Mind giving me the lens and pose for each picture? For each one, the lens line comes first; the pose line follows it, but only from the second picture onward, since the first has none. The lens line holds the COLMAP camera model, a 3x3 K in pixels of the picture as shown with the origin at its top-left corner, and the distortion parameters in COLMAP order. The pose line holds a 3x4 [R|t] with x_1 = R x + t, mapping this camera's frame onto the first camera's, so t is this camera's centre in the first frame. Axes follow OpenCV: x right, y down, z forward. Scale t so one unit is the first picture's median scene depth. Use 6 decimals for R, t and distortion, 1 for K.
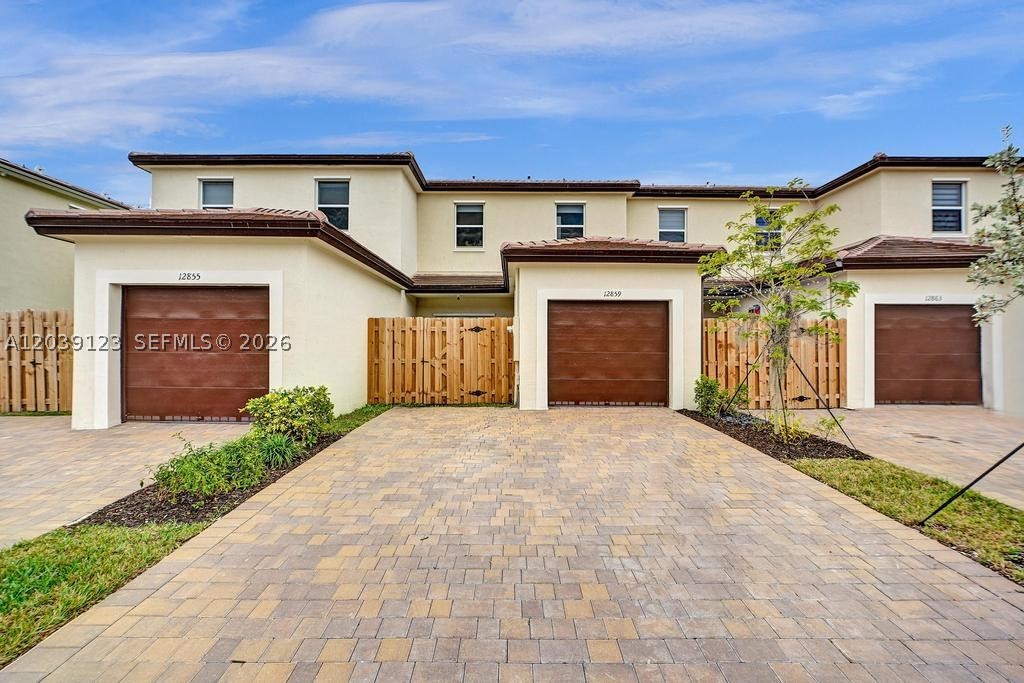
lens RADIAL K [[470.7, 0, 507.9], [0, 470.7, 346.2], [0, 0, 1]] dist [-0.013954, 0.006728]
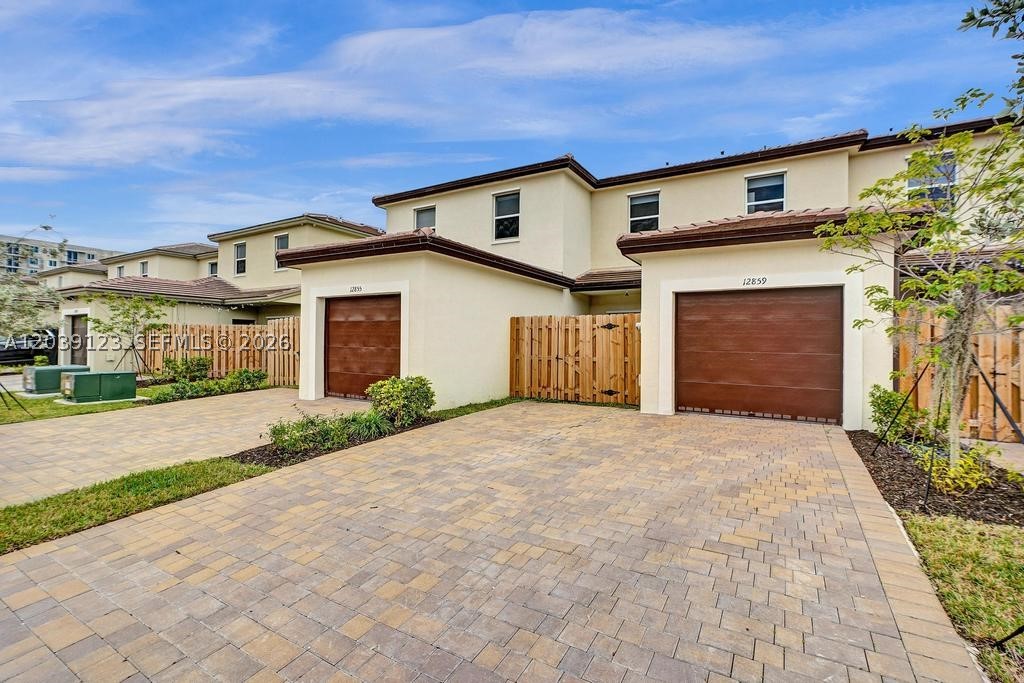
lens RADIAL K [[470.7, 0, 507.9], [0, 470.7, 346.2], [0, 0, 1]] dist [-0.013954, 0.006728]
pose [[0.852909, 0.009476, -0.521973, 0.275745], [-0.007146, 0.999953, 0.006476, -0.000042], [0.522010, -0.001793, 0.852937, 0.070426]]
